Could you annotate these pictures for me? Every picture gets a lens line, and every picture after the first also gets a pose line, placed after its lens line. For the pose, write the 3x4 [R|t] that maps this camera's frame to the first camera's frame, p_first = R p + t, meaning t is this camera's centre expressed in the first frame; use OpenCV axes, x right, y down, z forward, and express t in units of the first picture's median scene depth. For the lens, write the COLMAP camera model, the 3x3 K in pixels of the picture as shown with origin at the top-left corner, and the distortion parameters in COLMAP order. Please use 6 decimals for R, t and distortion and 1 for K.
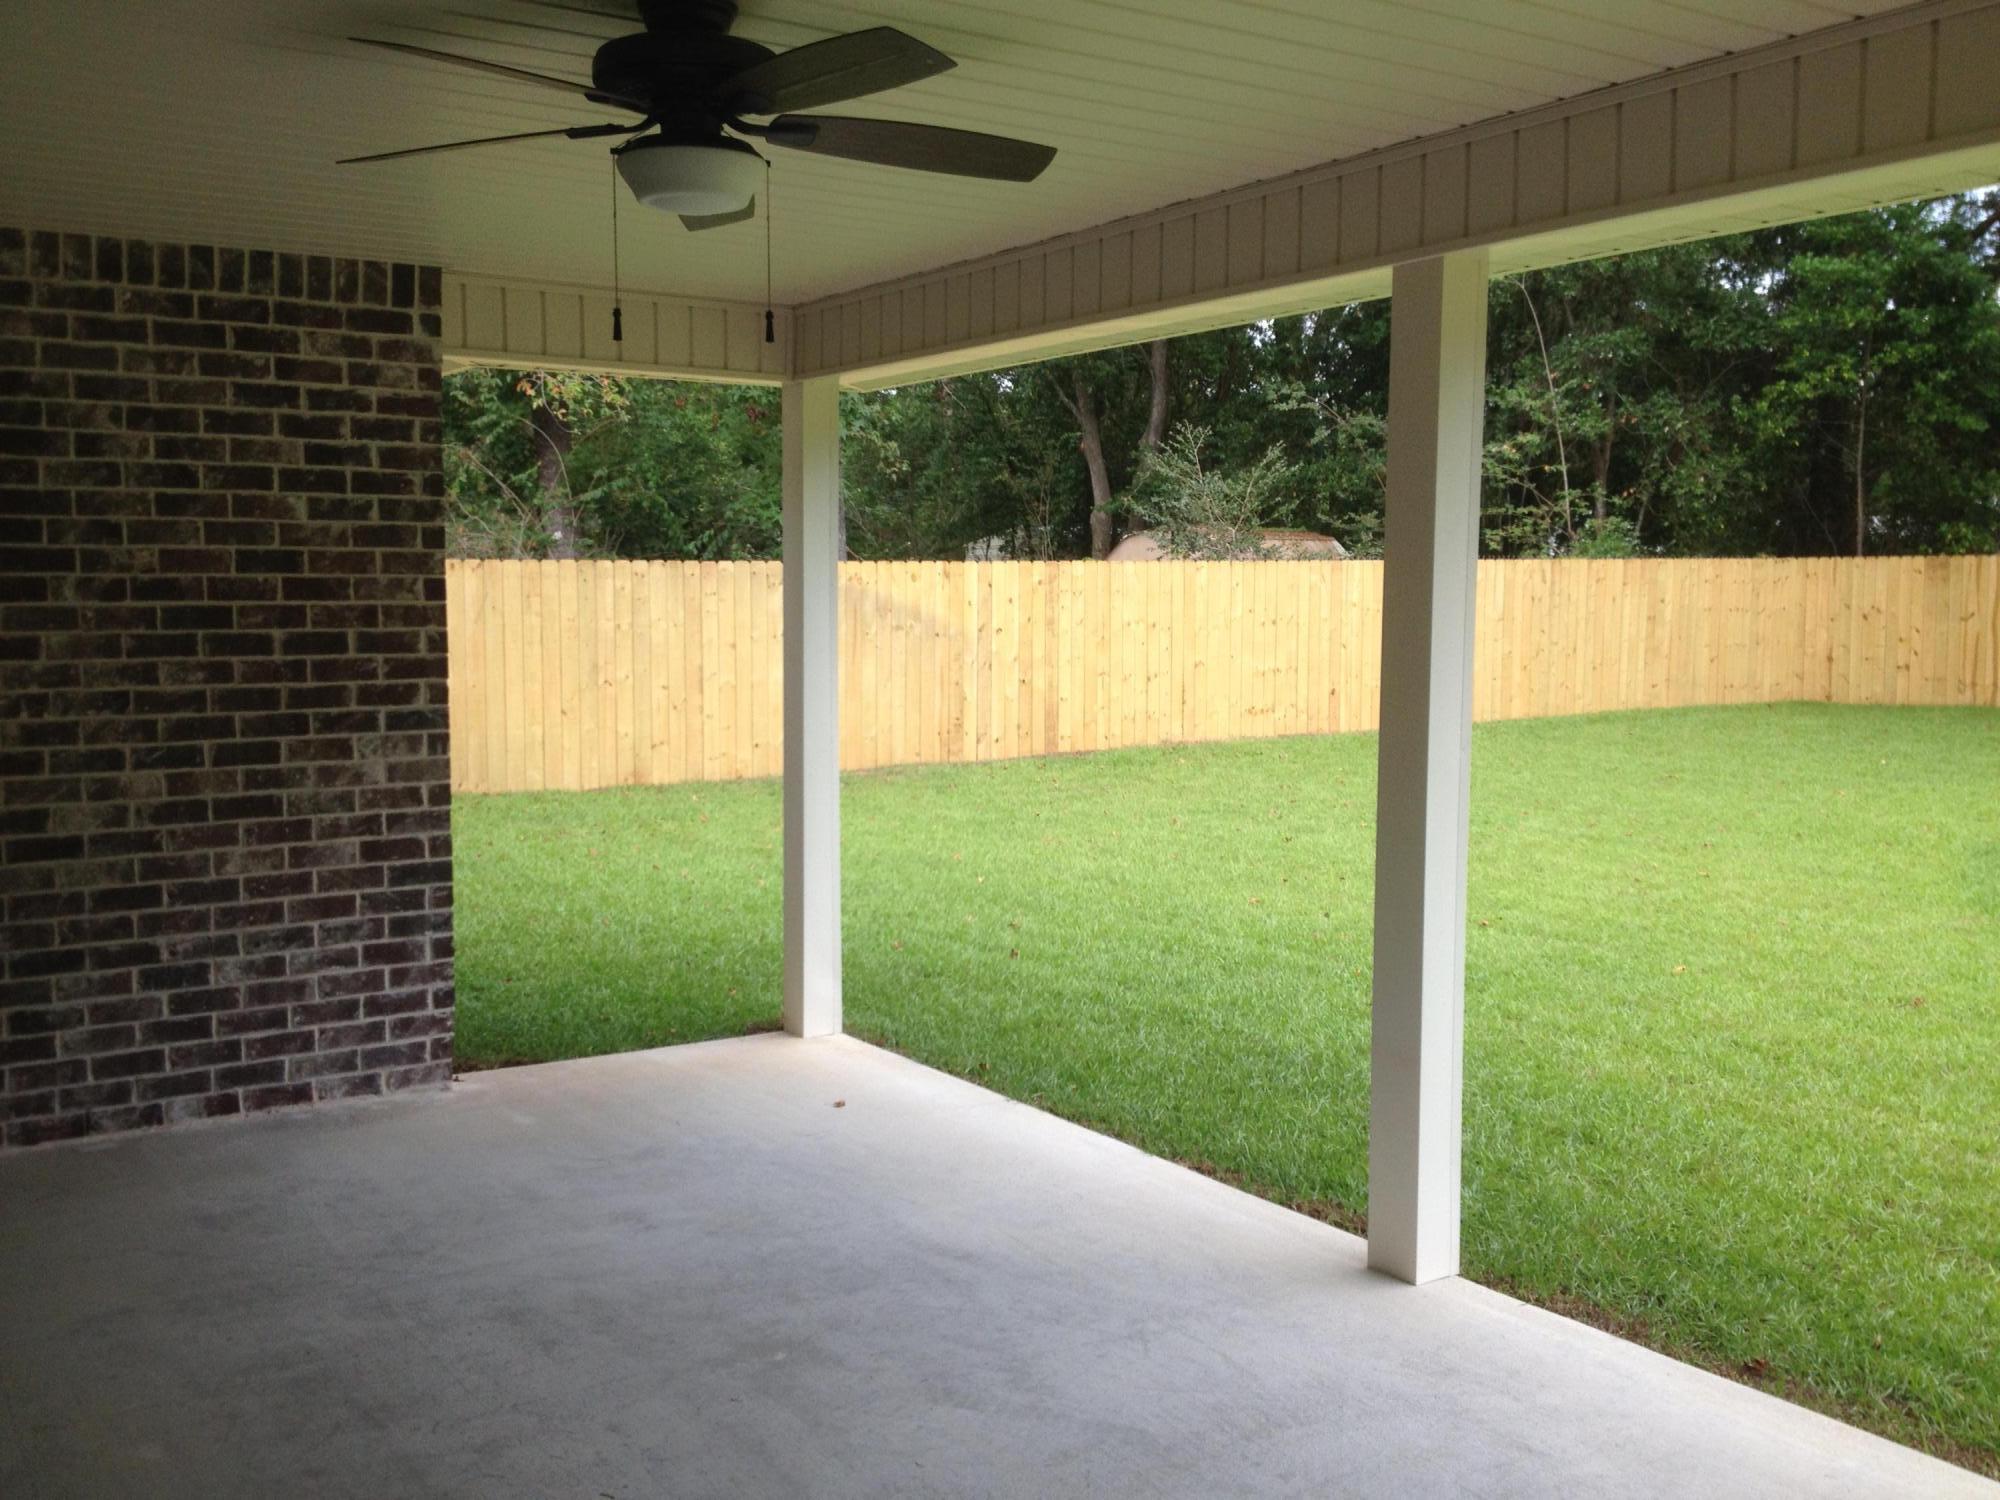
lens RADIAL K [[1910.7, 0, 1005.9], [0, 1910.7, 756.6], [0, 0, 1]] dist [0.062930, 0.000000]
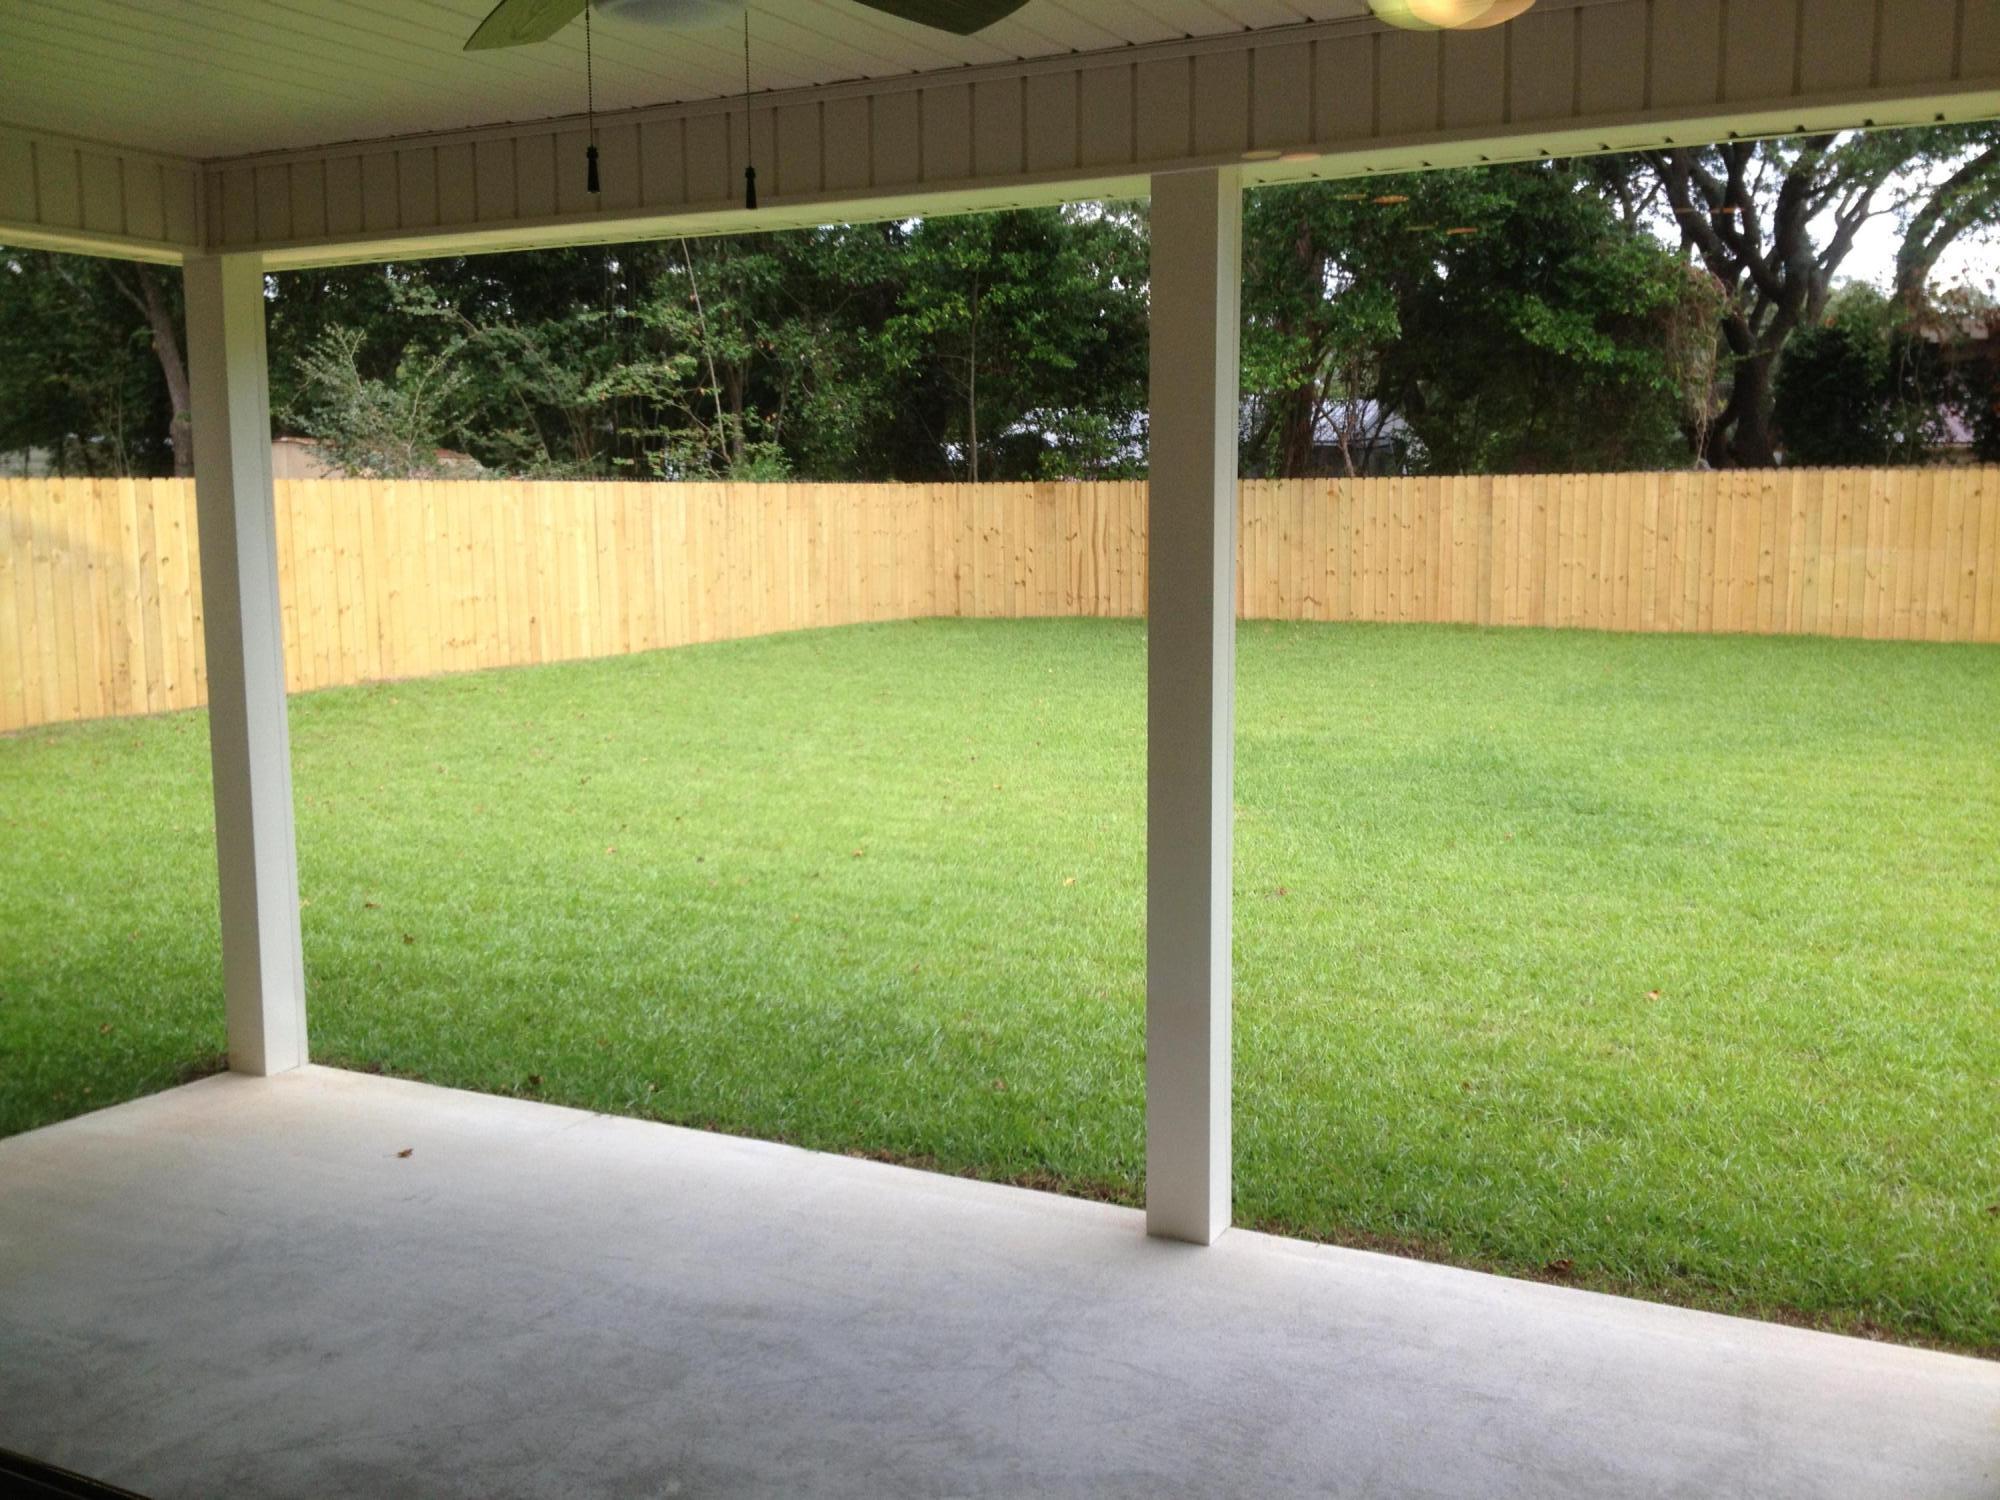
lens RADIAL K [[1910.7, 0, 993.2], [0, 1910.7, 755.8], [0, 0, 1]] dist [0.062930, 0.000000]
pose [[0.880233, -0.063607, 0.470260, -0.088803], [0.044226, 0.997659, 0.052159, -0.007174], [-0.472477, -0.025115, 0.880985, 0.057914]]
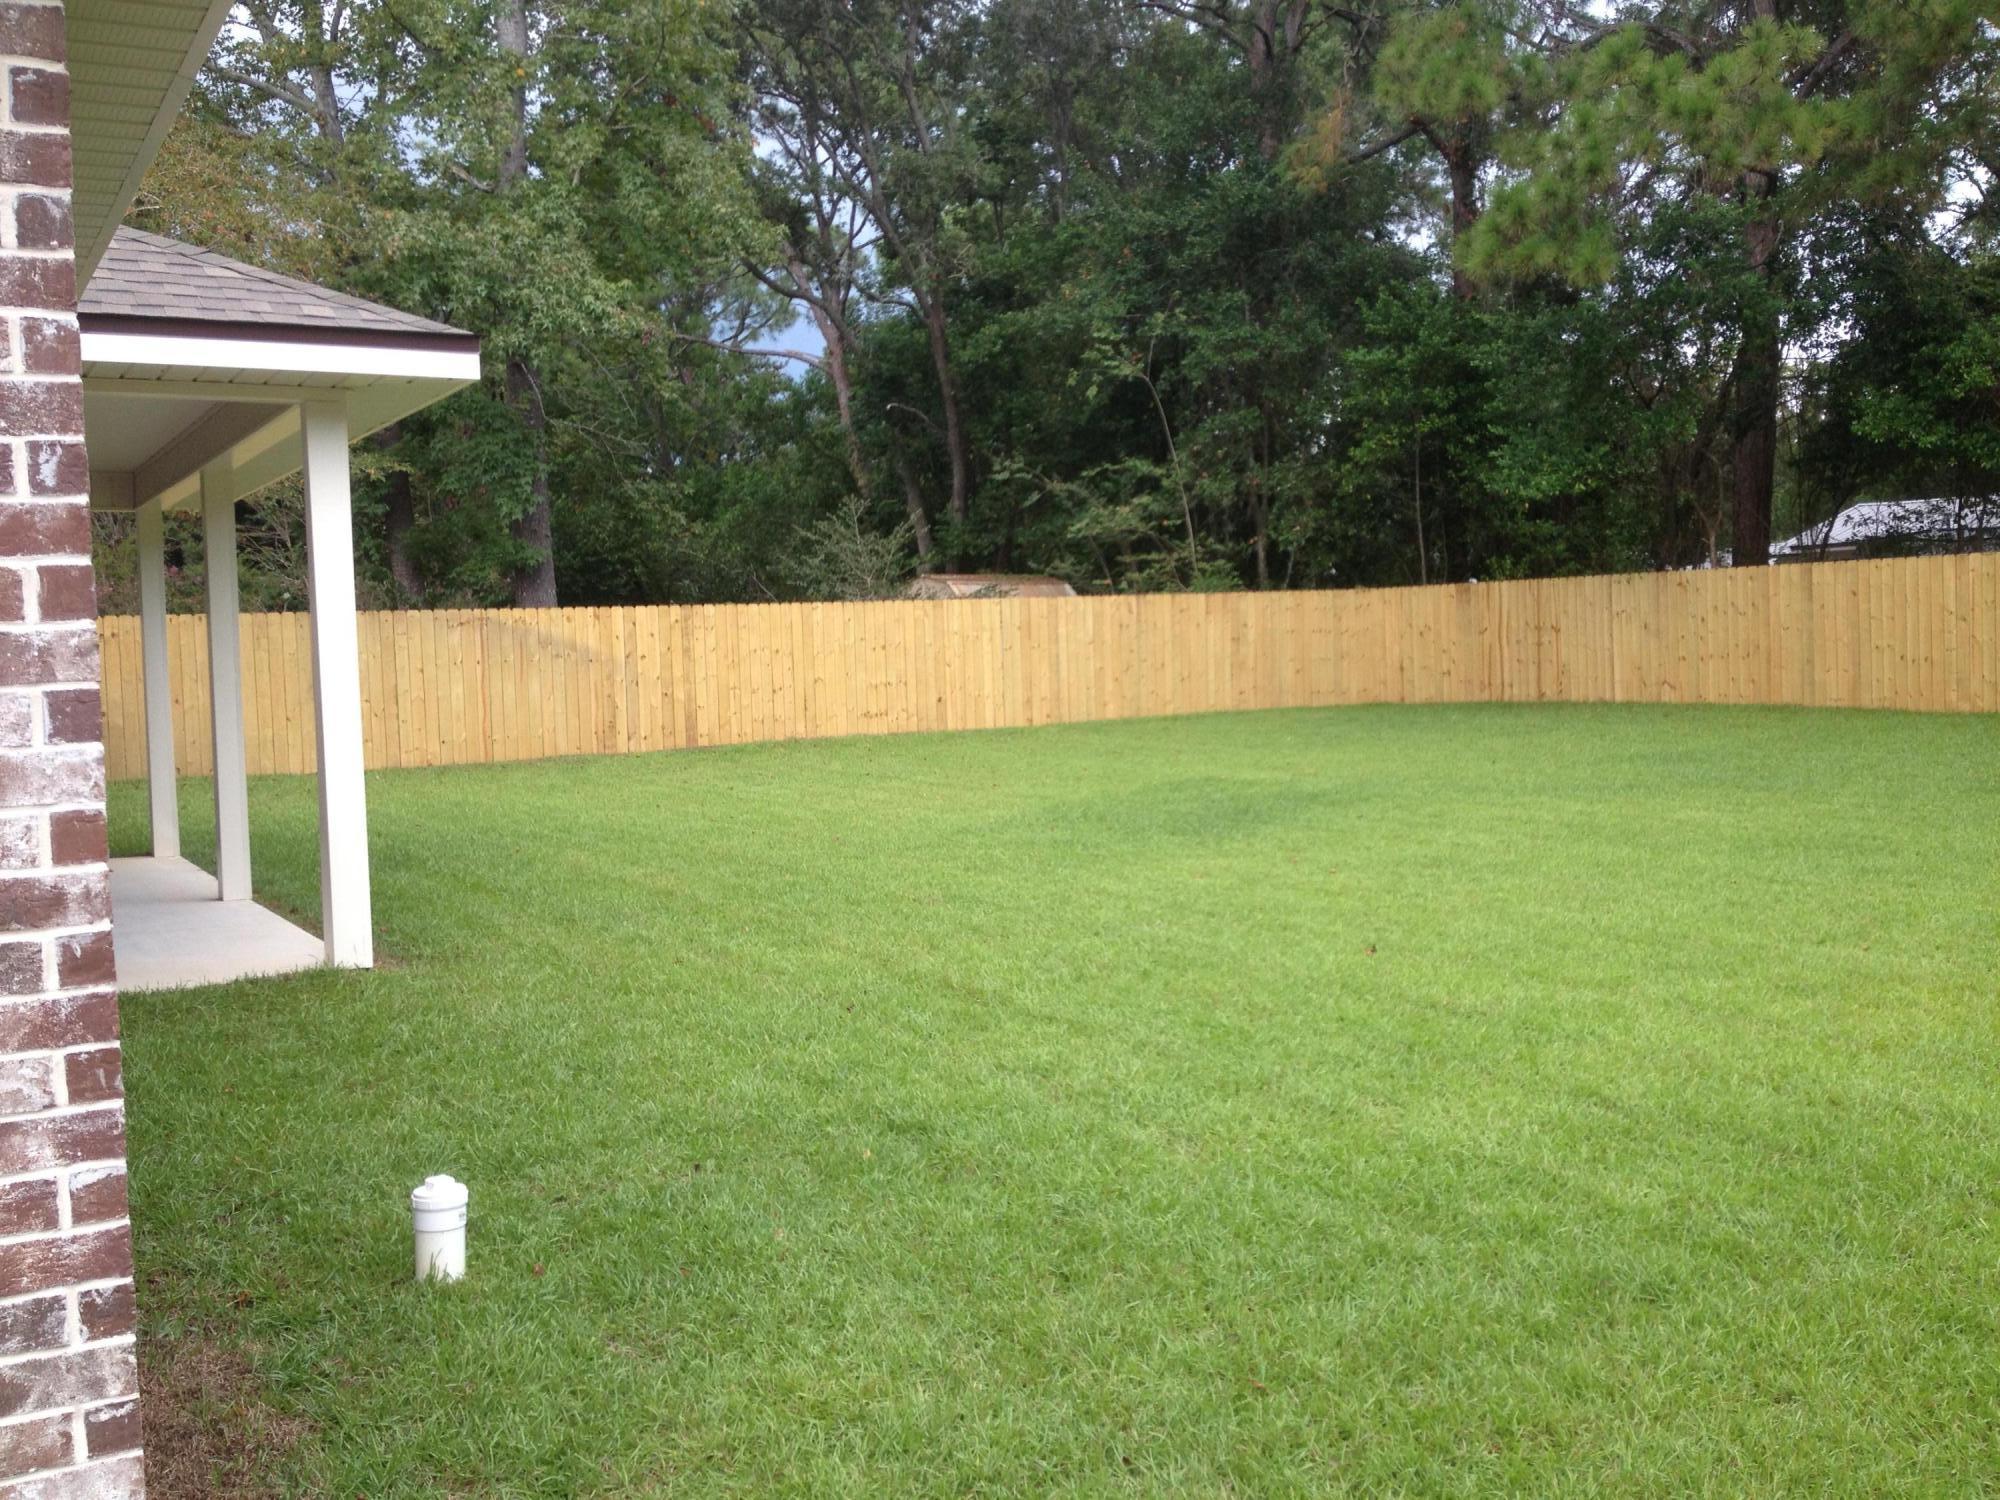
lens RADIAL K [[1910.7, 0, 991.8], [0, 1910.7, 761.3], [0, 0, 1]] dist [0.062930, 0.000000]
pose [[0.996605, -0.021391, -0.079501, 0.344045], [0.019512, 0.999514, -0.024330, 0.045546], [0.079983, 0.022697, 0.996538, -0.333104]]
